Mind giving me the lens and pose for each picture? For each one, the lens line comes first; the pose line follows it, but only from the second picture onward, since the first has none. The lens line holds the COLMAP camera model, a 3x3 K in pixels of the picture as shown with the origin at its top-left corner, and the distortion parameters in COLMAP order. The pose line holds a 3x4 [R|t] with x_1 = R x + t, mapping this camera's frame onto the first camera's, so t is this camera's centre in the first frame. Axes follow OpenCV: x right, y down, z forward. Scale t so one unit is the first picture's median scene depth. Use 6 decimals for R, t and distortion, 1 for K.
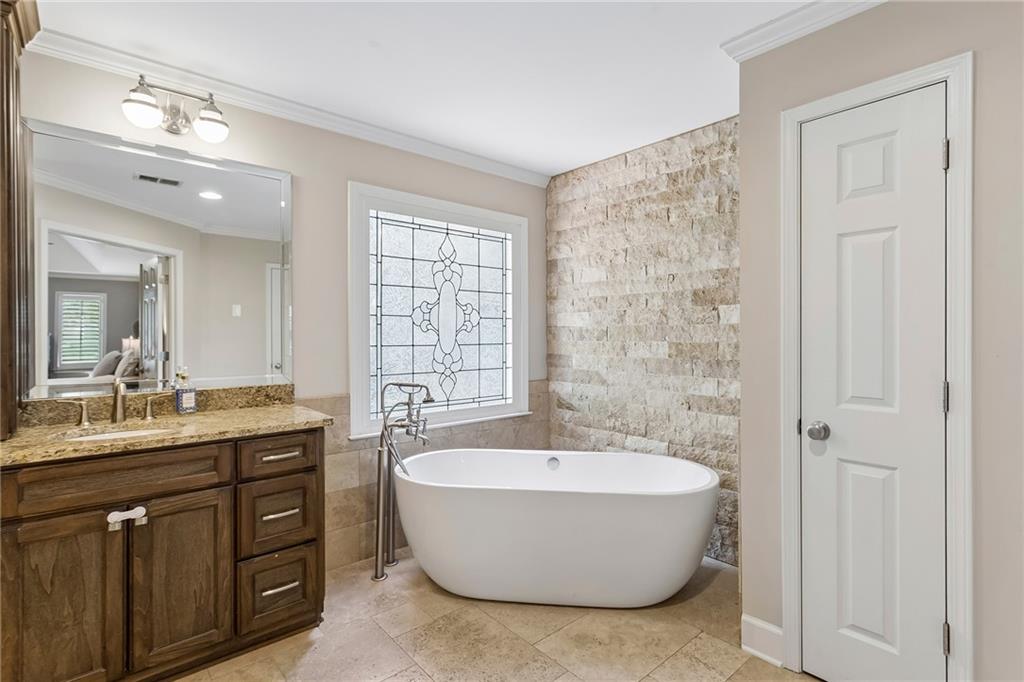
lens RADIAL K [[492.8, 0, 517.6], [0, 492.8, 337.3], [0, 0, 1]] dist [0.004890, 0.000784]
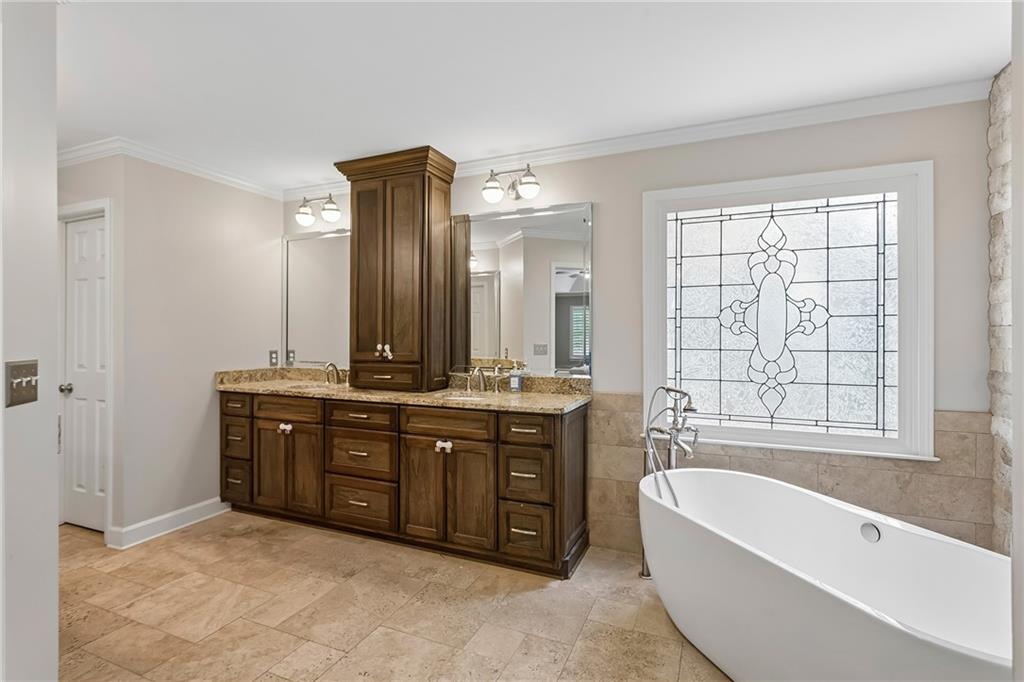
lens RADIAL K [[492.8, 0, 515.5], [0, 492.8, 337.2], [0, 0, 1]] dist [0.004890, 0.000784]
pose [[0.434941, 0.004232, -0.900449, 0.466092], [-0.006995, 0.999975, 0.001321, -0.005586], [0.900432, 0.005724, 0.434960, 0.277445]]
